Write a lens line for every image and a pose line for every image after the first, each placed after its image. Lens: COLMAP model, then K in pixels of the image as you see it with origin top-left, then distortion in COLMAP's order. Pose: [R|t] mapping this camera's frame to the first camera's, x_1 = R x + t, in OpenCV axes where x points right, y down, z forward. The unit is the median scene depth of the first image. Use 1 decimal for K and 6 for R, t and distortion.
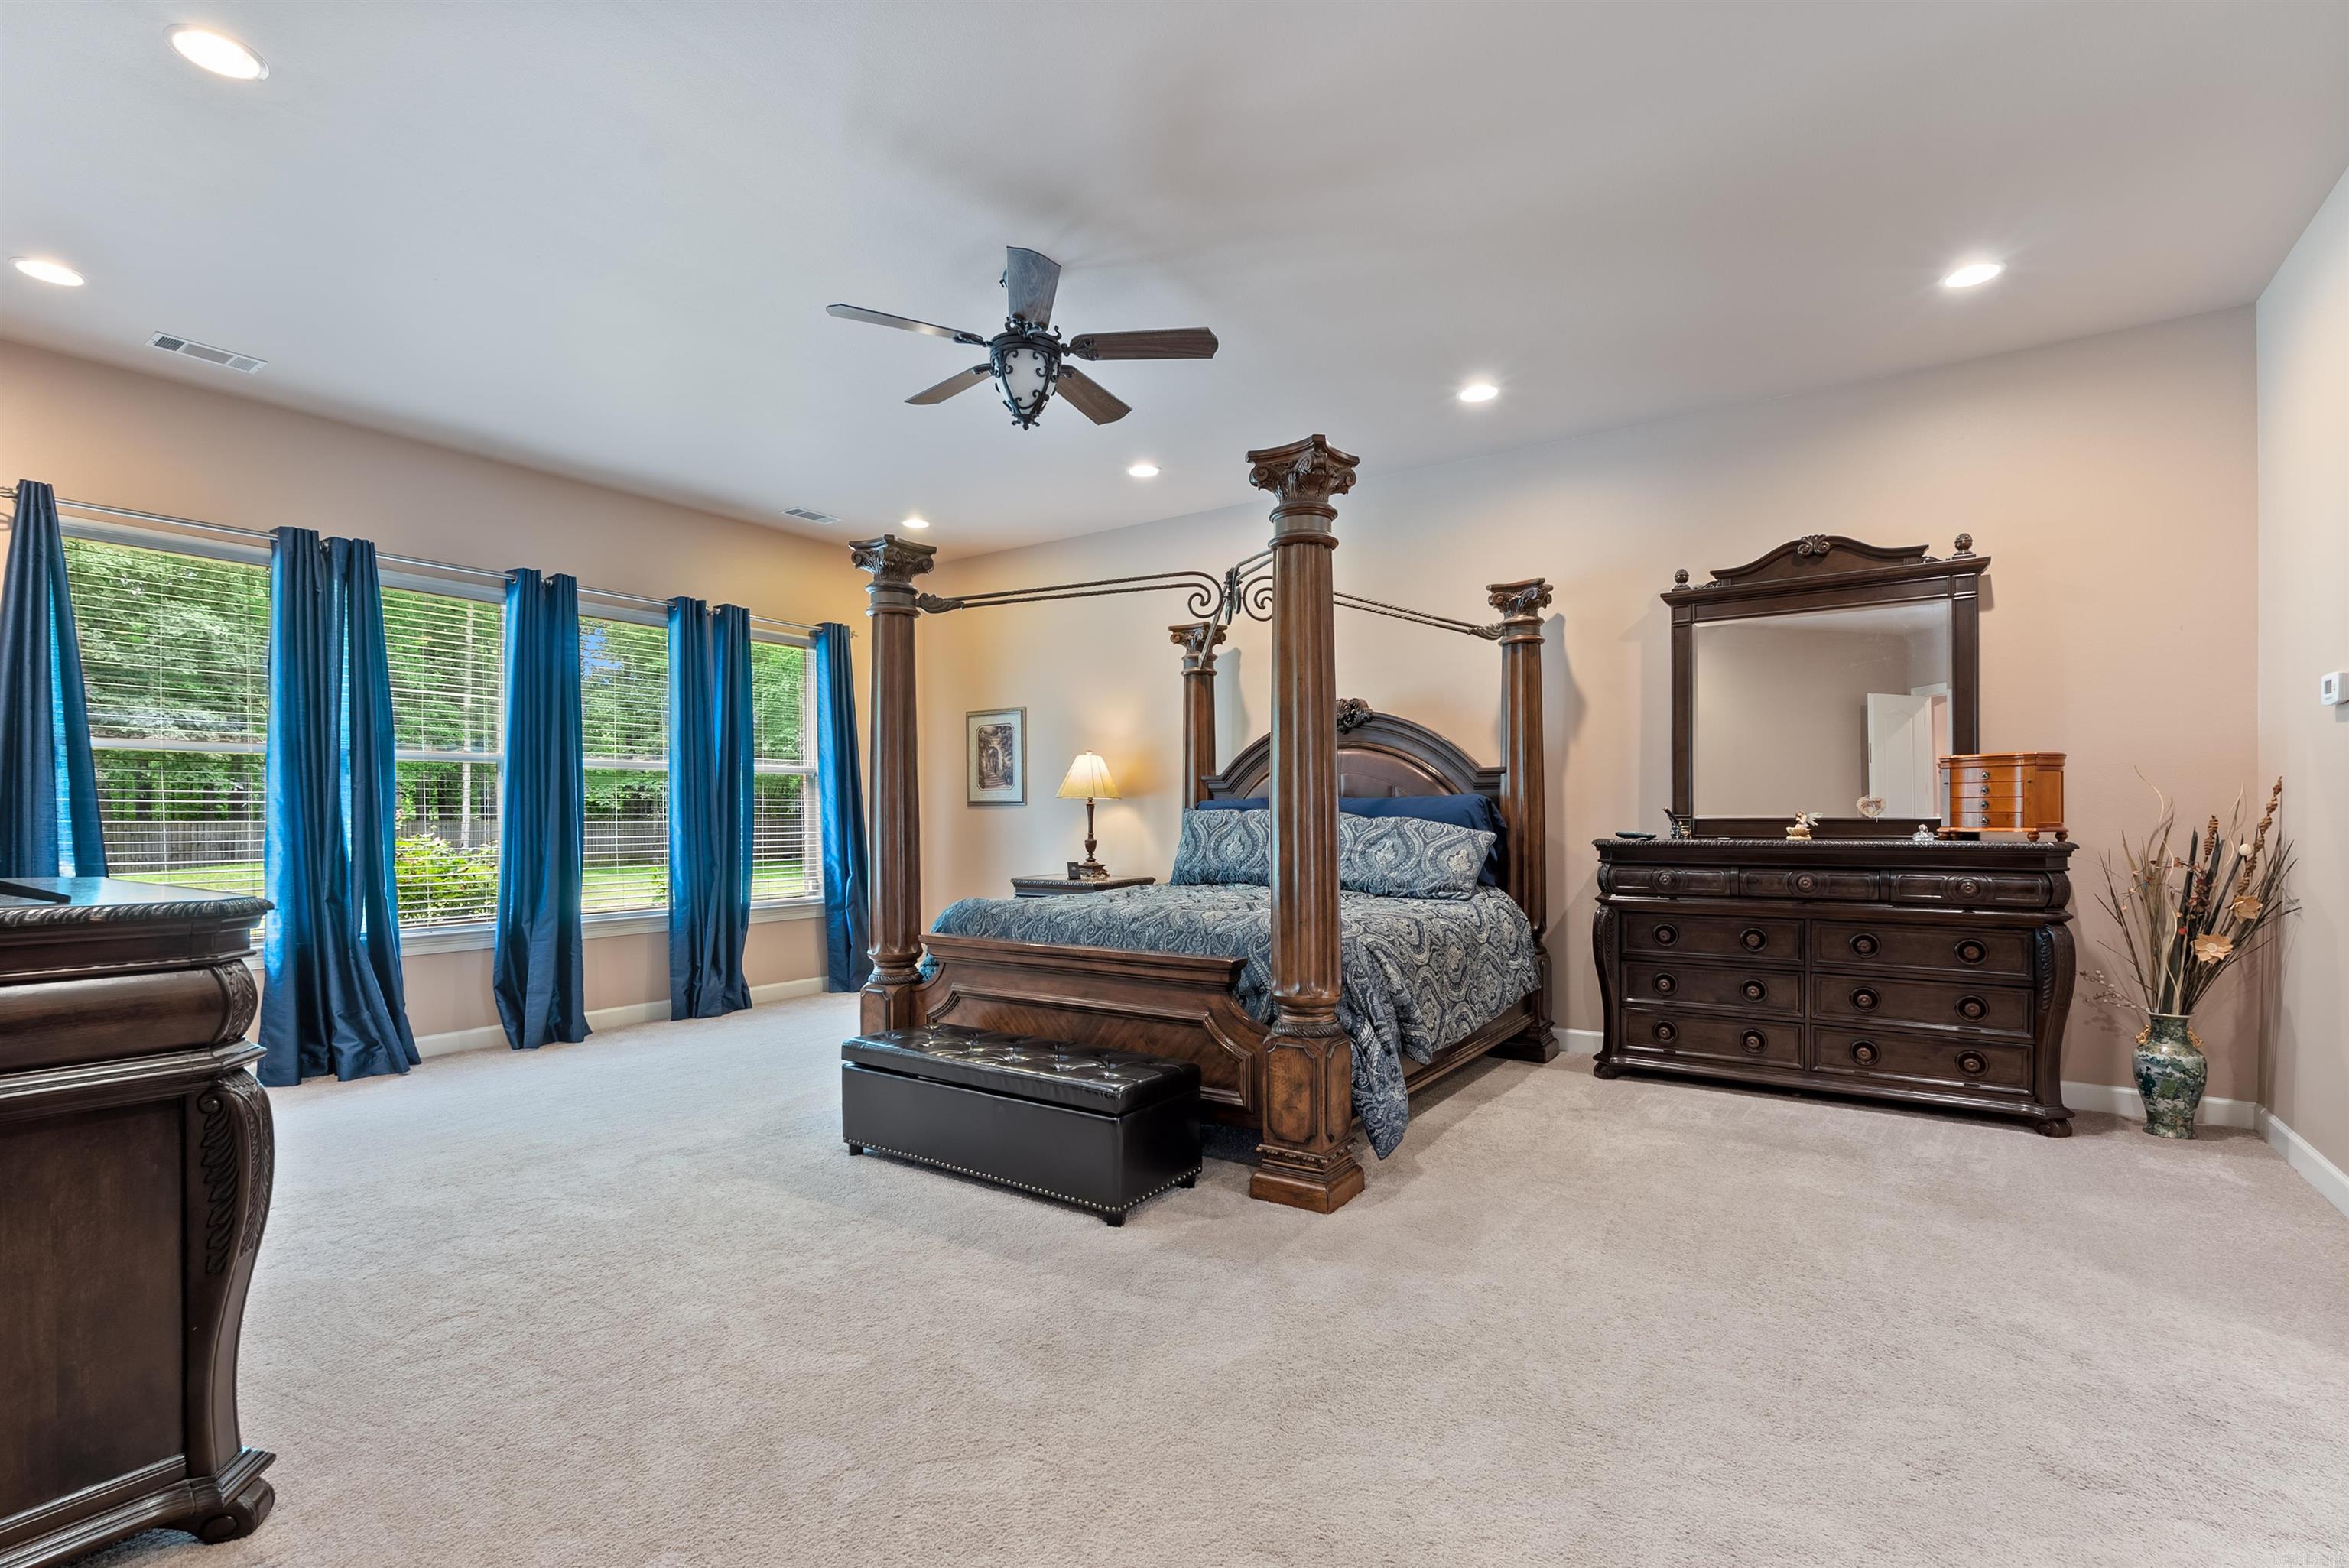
lens RADIAL K [[1050.0, 0, 1174.7], [0, 1050.0, 778.3], [0, 0, 1]] dist [-0.002622, -0.000111]
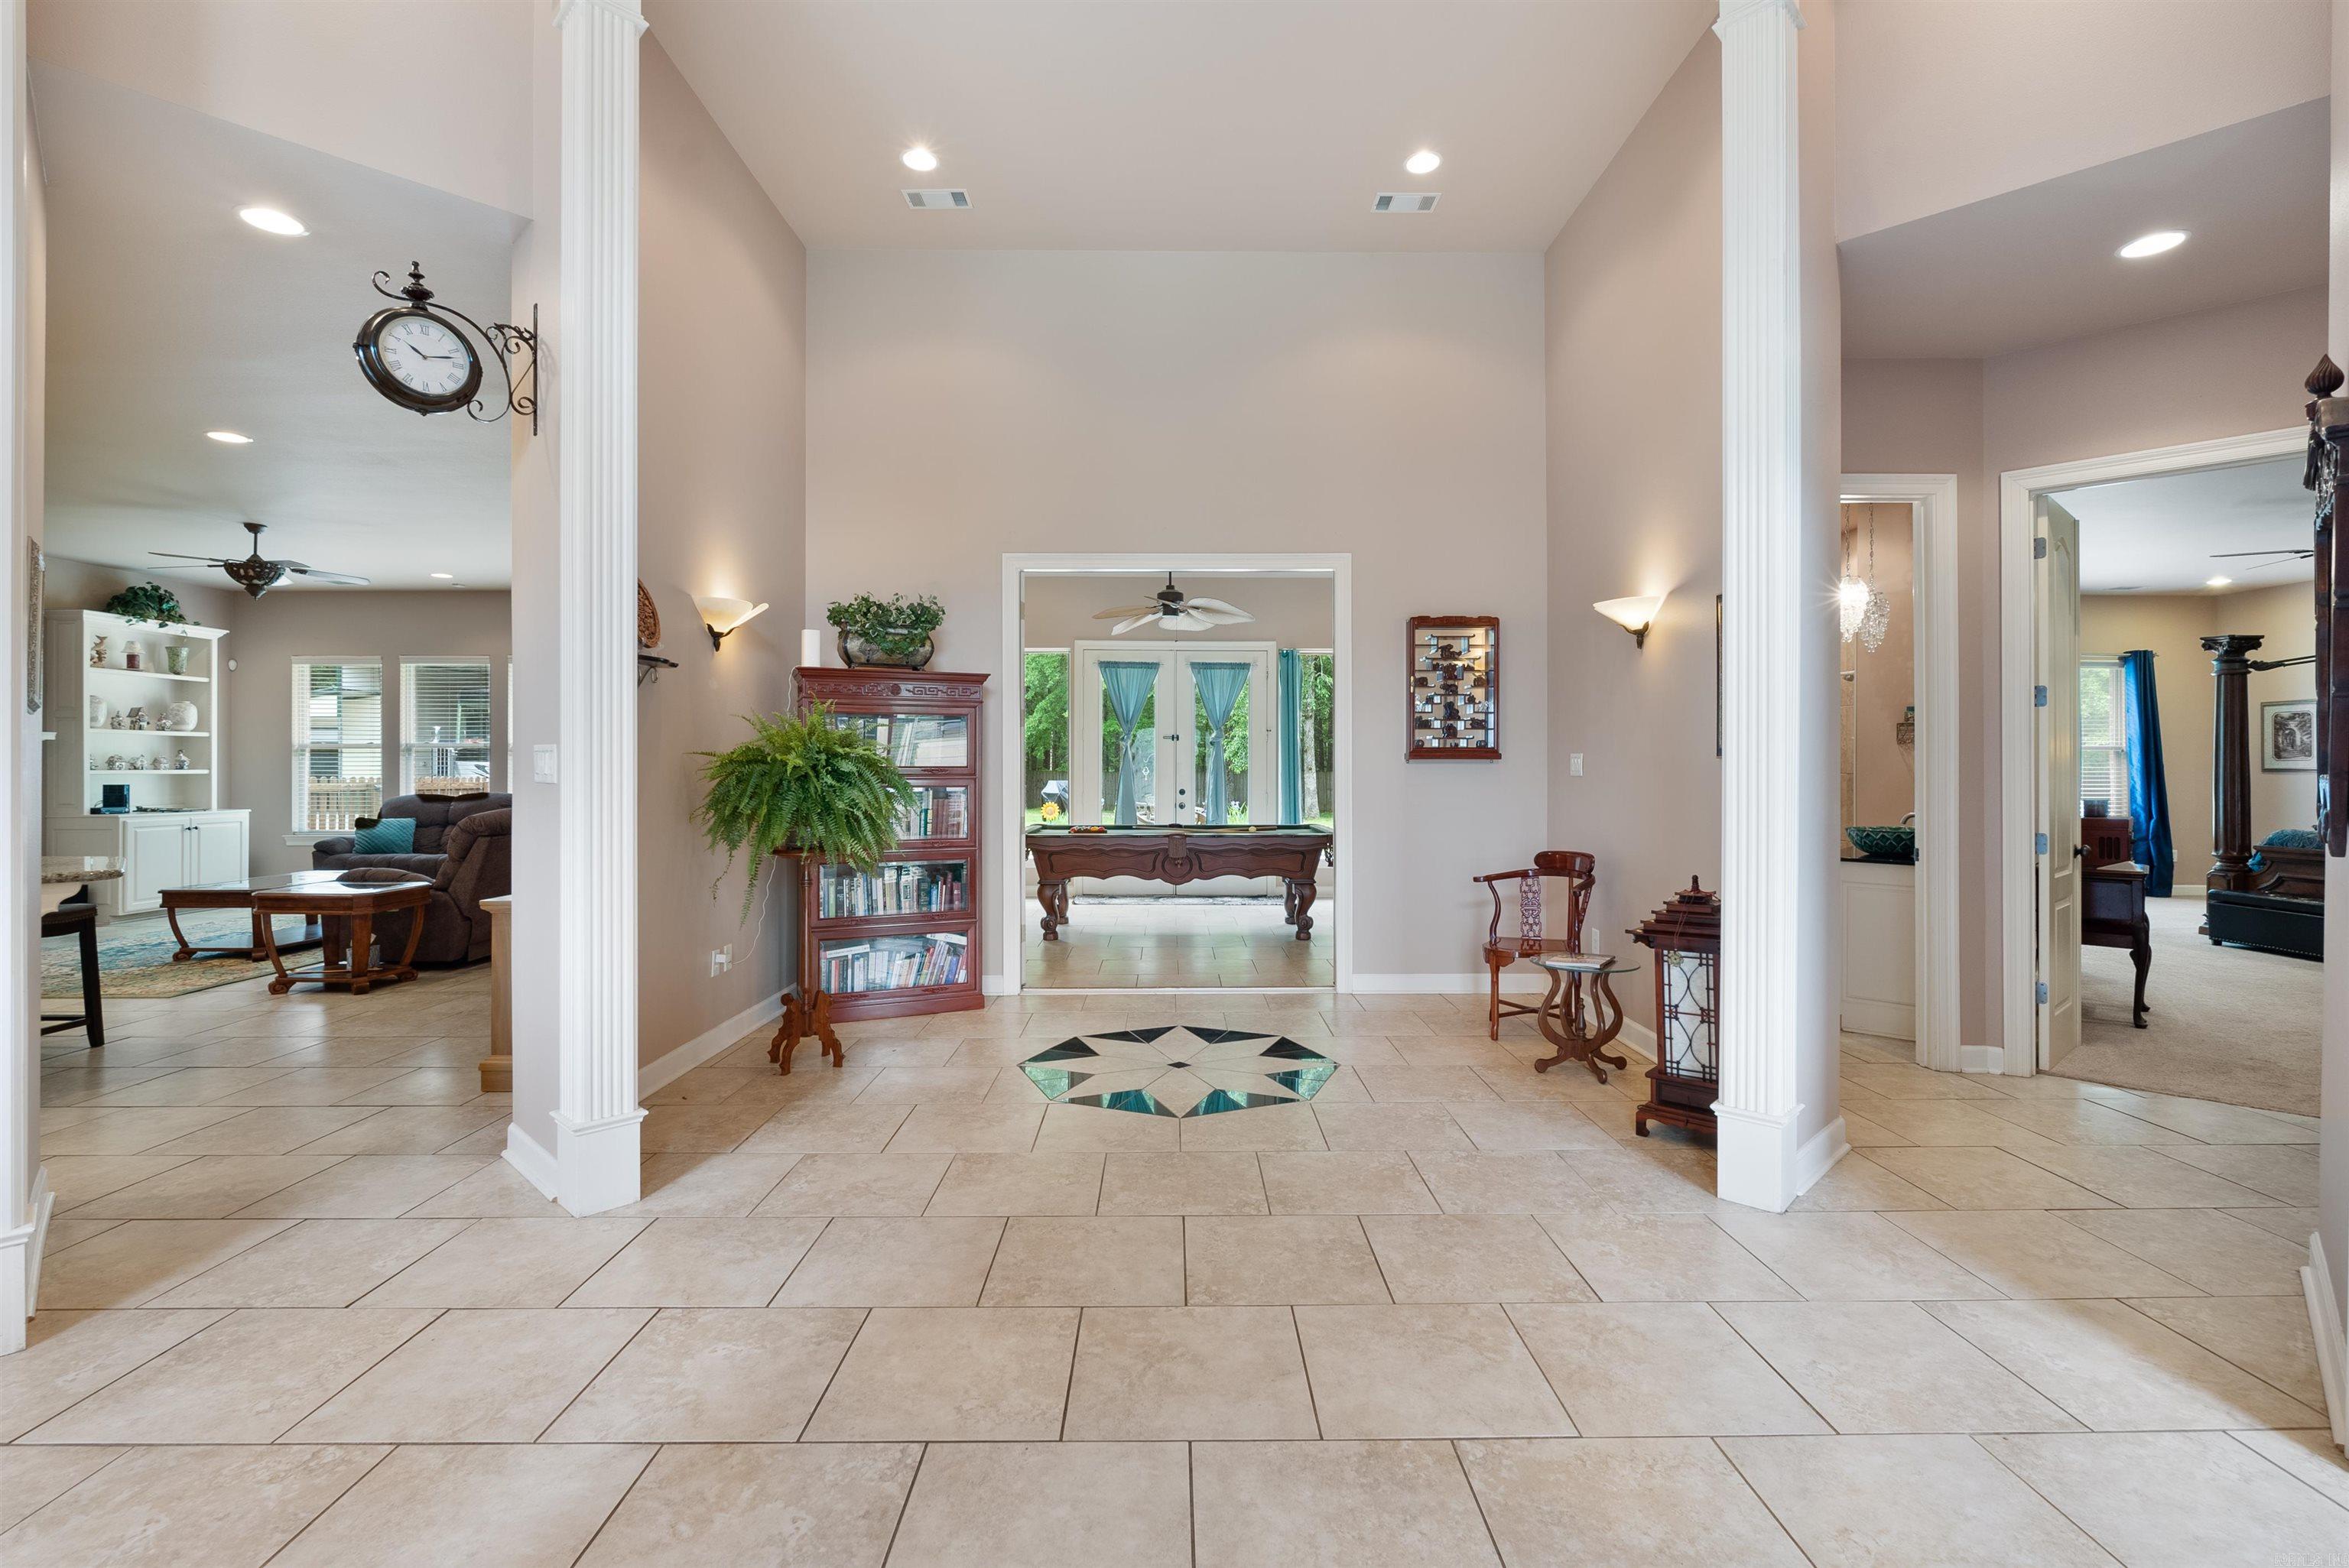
lens RADIAL K [[1044.3, 0, 1178.9], [0, 1044.3, 767.3], [0, 0, 1]] dist [-0.005855, -0.000100]
pose [[0.572285, 0.004350, -0.820043, 0.108665], [0.024553, 0.999447, 0.022436, -0.047987], [0.819687, -0.032974, 0.571862, -0.990668]]
